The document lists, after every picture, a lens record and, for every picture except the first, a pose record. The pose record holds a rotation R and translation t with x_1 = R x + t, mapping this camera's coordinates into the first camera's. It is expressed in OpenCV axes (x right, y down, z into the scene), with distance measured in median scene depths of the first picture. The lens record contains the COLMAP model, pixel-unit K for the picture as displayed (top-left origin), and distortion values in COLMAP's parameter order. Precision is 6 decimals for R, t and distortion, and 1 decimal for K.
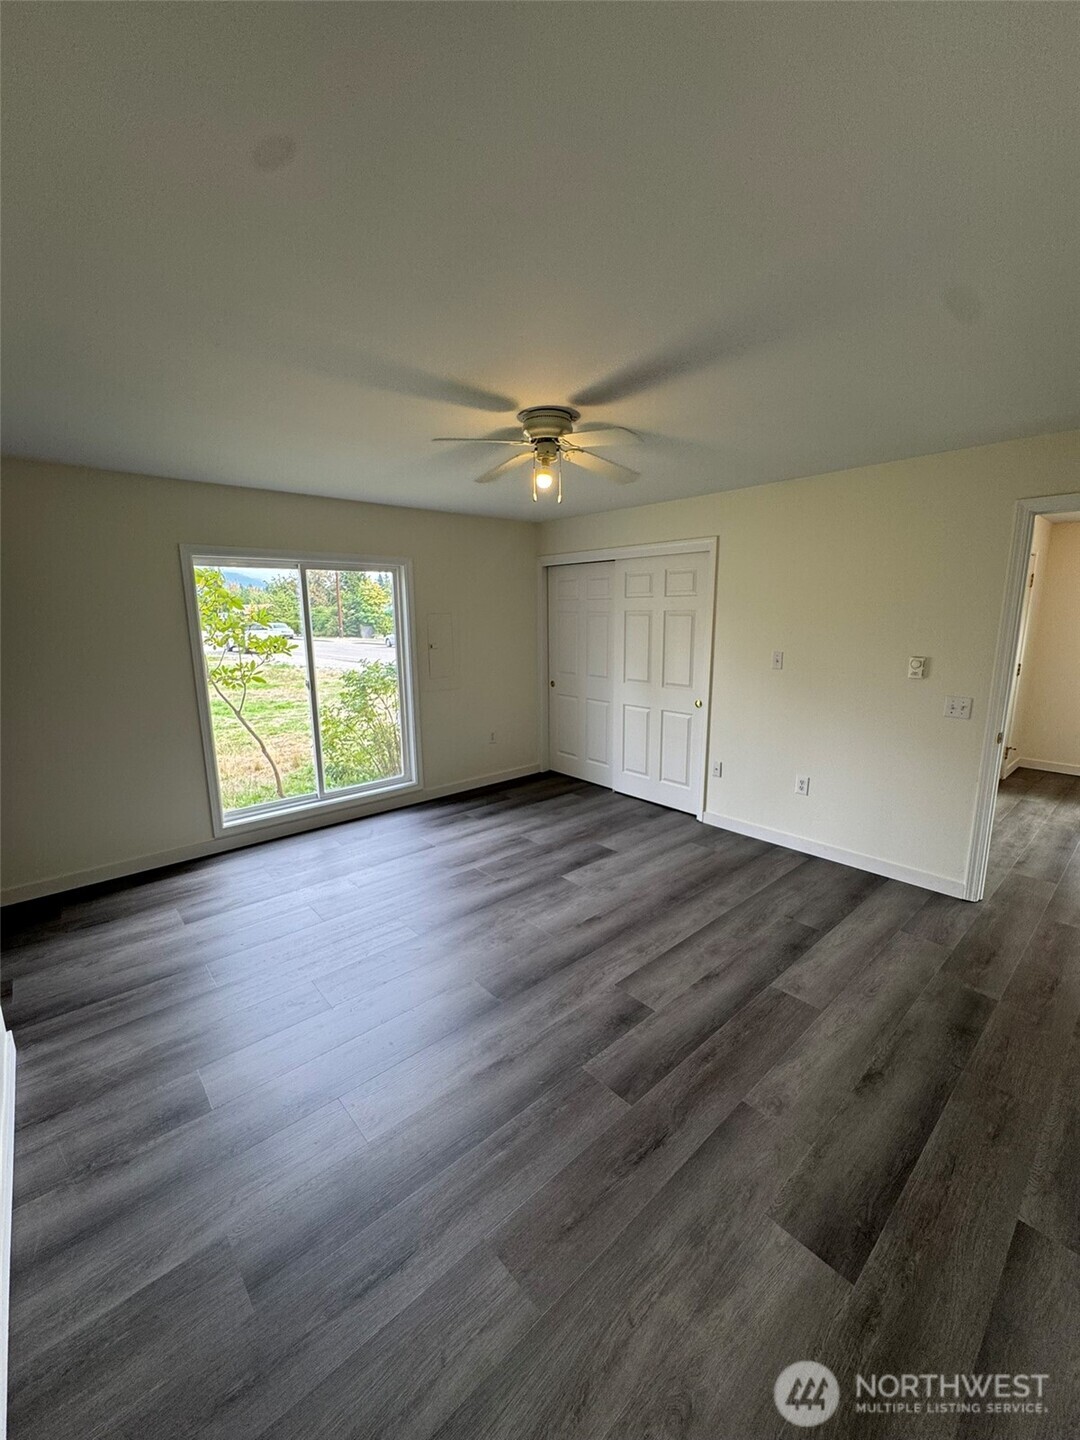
lens RADIAL K [[575.6, 0, 545.2], [0, 575.6, 720.4], [0, 0, 1]] dist [-0.011229, 0.000534]
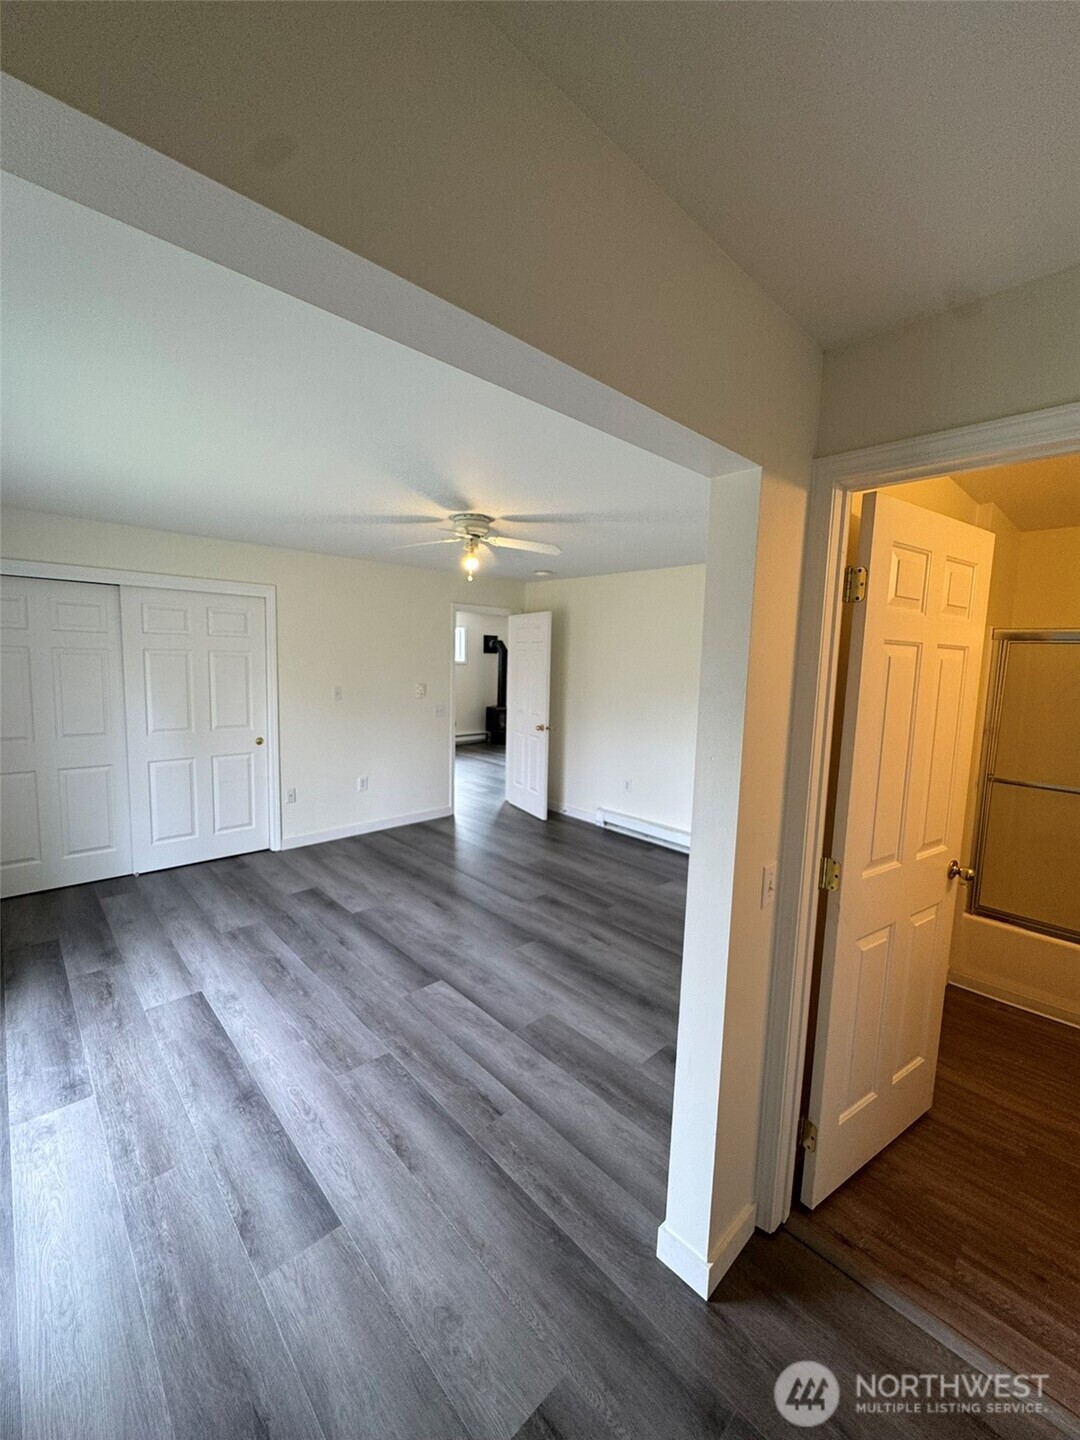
lens RADIAL K [[575.6, 0, 545.2], [0, 575.6, 720.4], [0, 0, 1]] dist [-0.011229, 0.000534]
pose [[-0.028332, -0.109697, 0.993561, -0.951977], [0.154475, 0.981539, 0.112775, -0.127311], [-0.987590, 0.156676, -0.010864, 0.612283]]
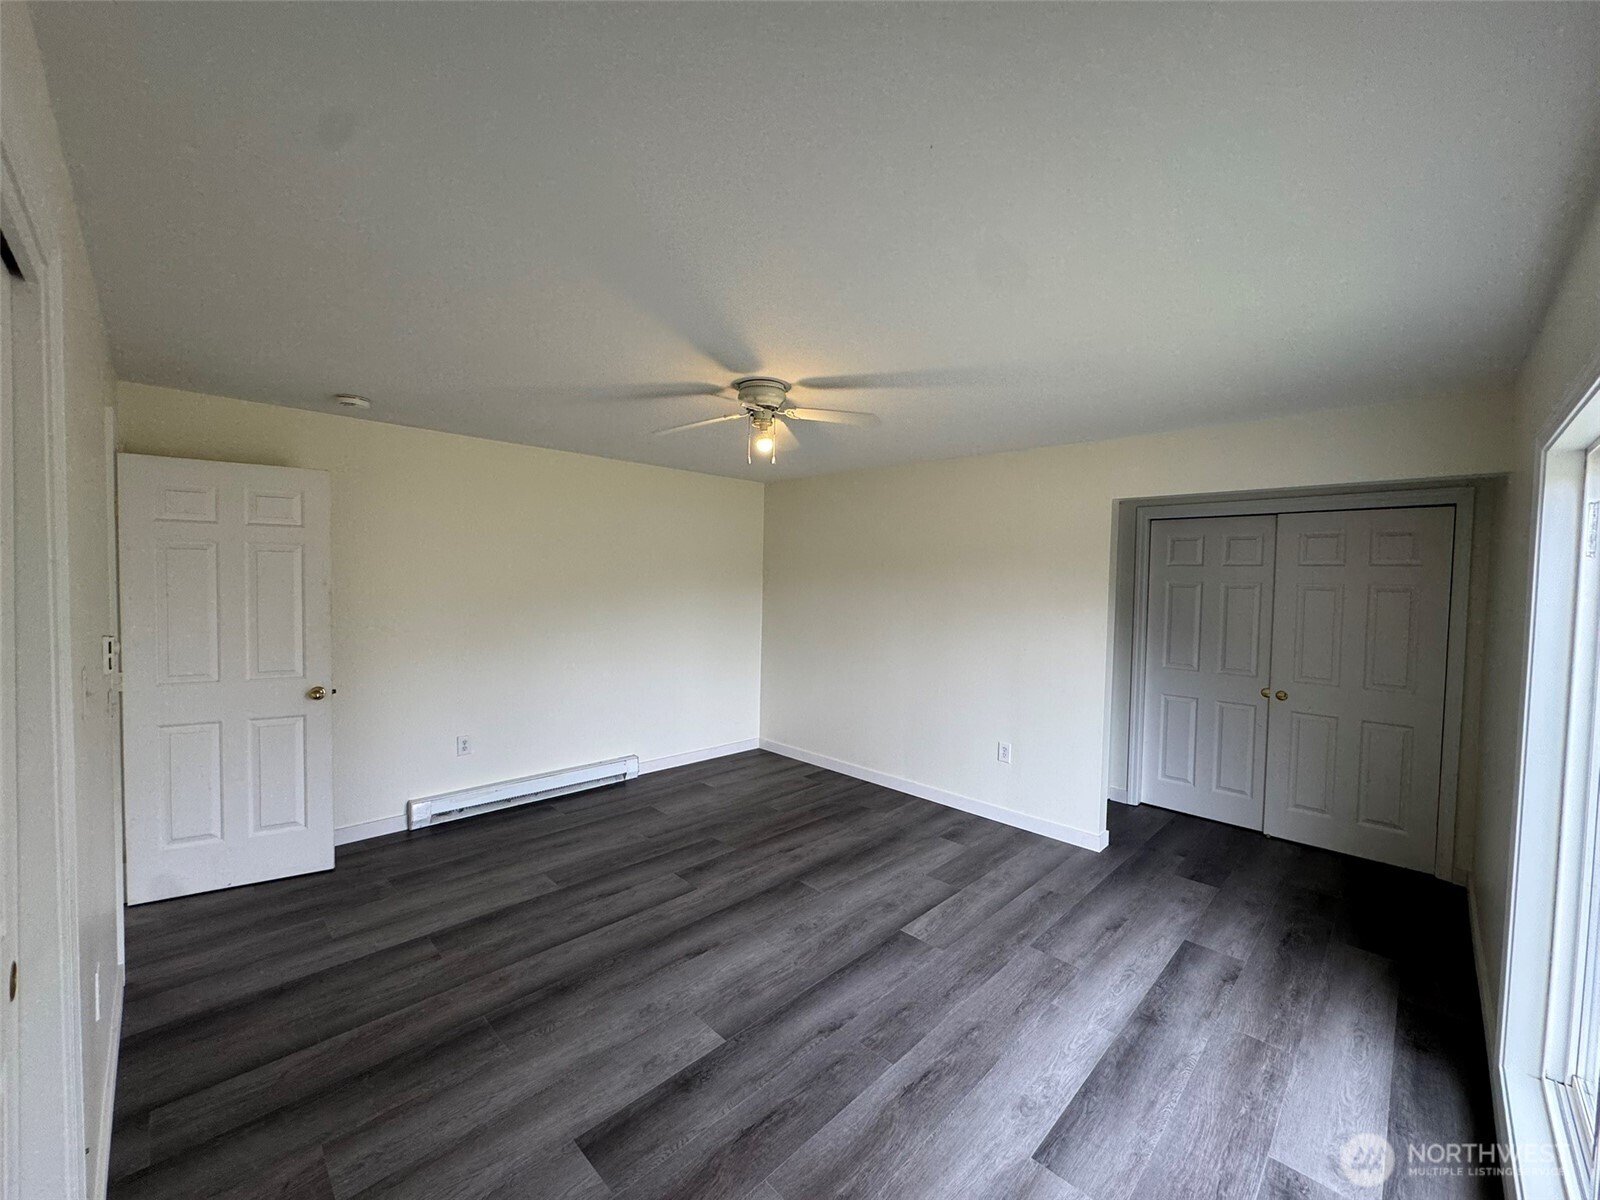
lens RADIAL K [[639.5, 0, 800.0], [0, 639.5, 600.0], [0, 0, 1]] dist [-0.011229, 0.000534]
pose [[-0.998472, -0.012863, -0.053742, -0.004918], [-0.024374, 0.975330, 0.219402, -0.271715], [0.049594, 0.220376, -0.974153, 1.487752]]
